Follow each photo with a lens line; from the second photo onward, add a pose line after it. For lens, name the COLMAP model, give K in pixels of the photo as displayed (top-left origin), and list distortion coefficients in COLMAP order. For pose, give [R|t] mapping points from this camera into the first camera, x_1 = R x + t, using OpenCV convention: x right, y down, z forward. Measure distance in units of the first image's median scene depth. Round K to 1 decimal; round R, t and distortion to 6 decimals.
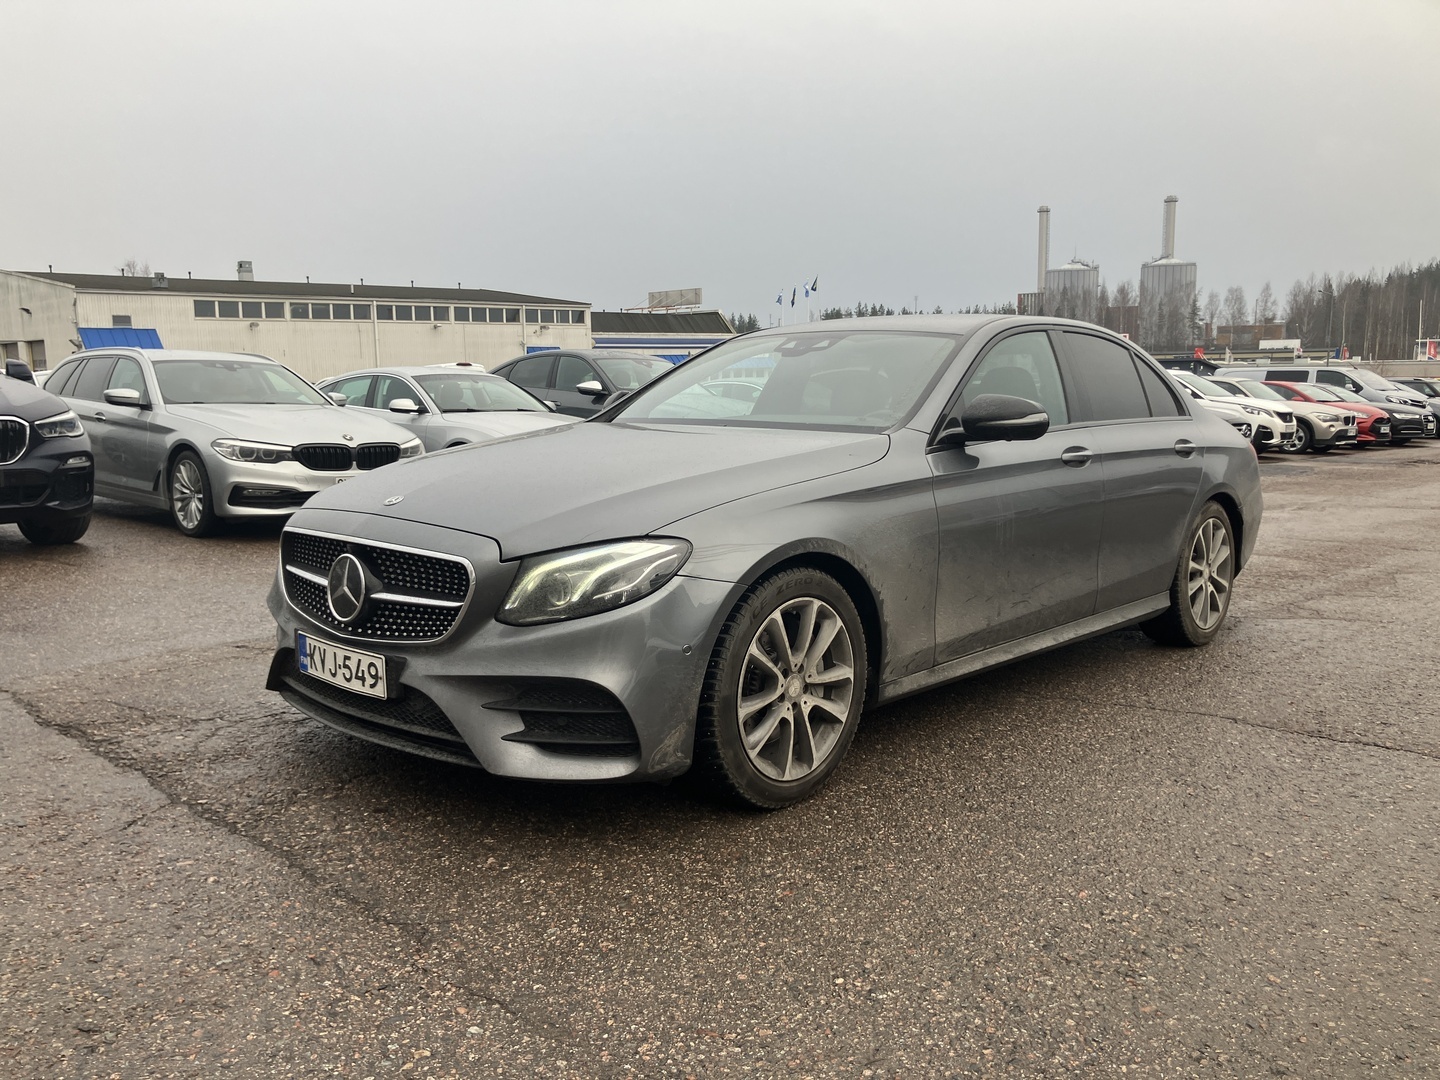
lens RADIAL K [[1147.4, 0, 726.6], [0, 1147.4, 533.0], [0, 0, 1]] dist [0.073216, -0.091841]
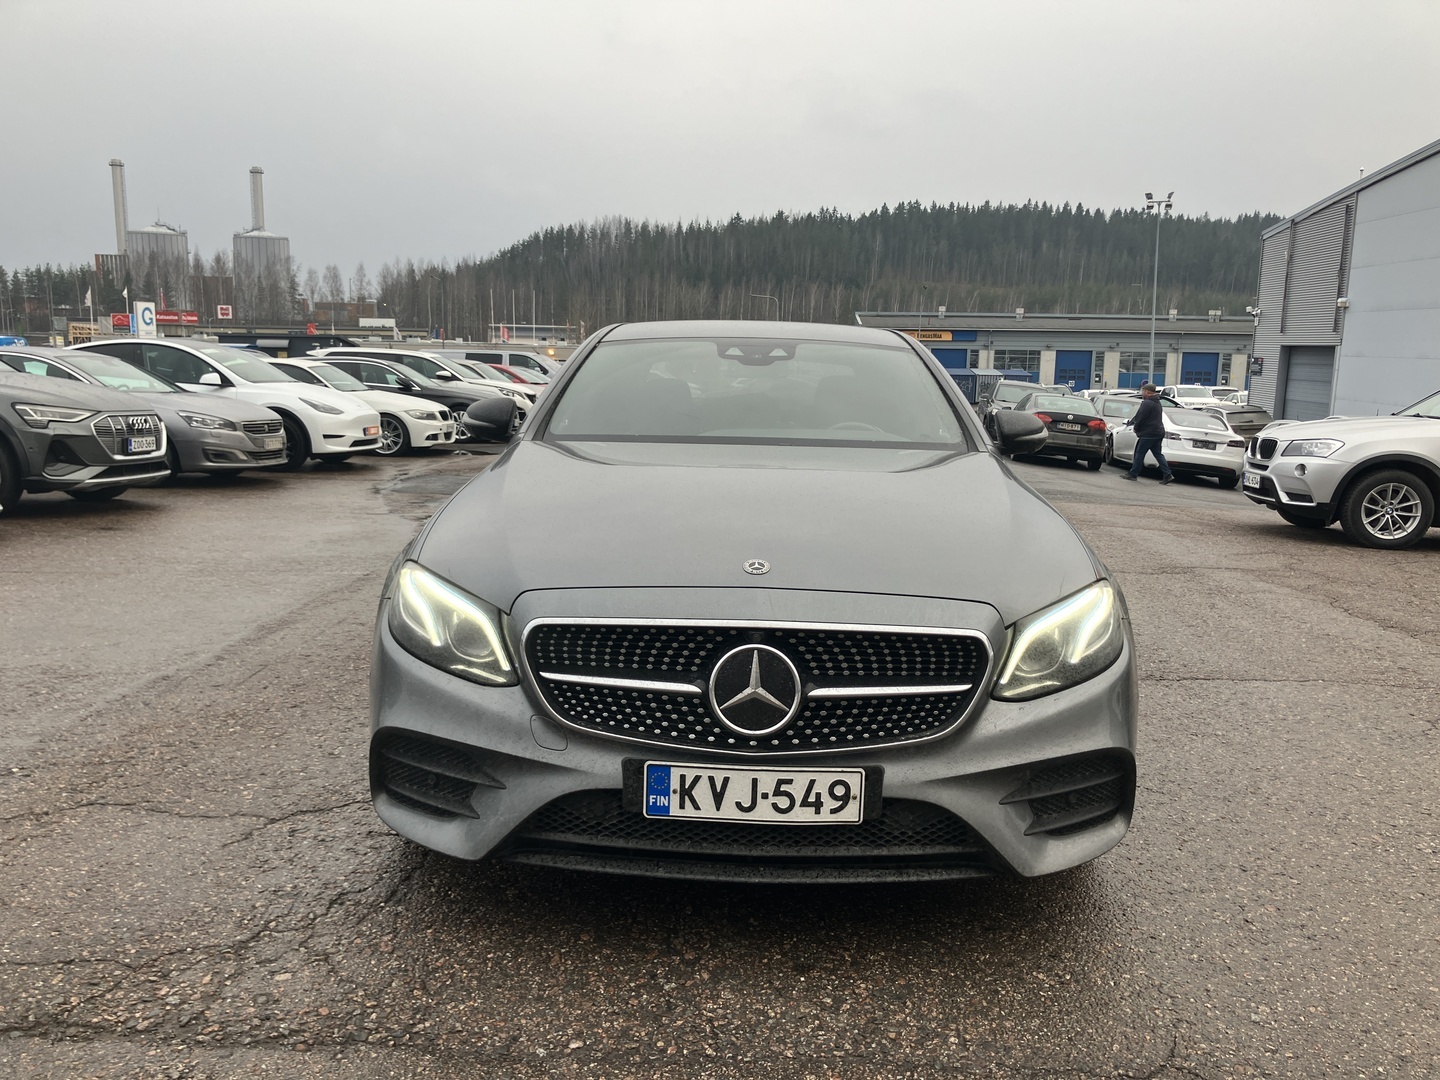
lens RADIAL K [[1147.4, 0, 726.6], [0, 1147.4, 533.0], [0, 0, 1]] dist [0.073216, -0.091841]
pose [[0.769155, -0.082260, 0.633746, -0.834297], [0.069666, 0.996564, 0.044802, -0.092187], [-0.635253, 0.009691, 0.772243, 0.447230]]
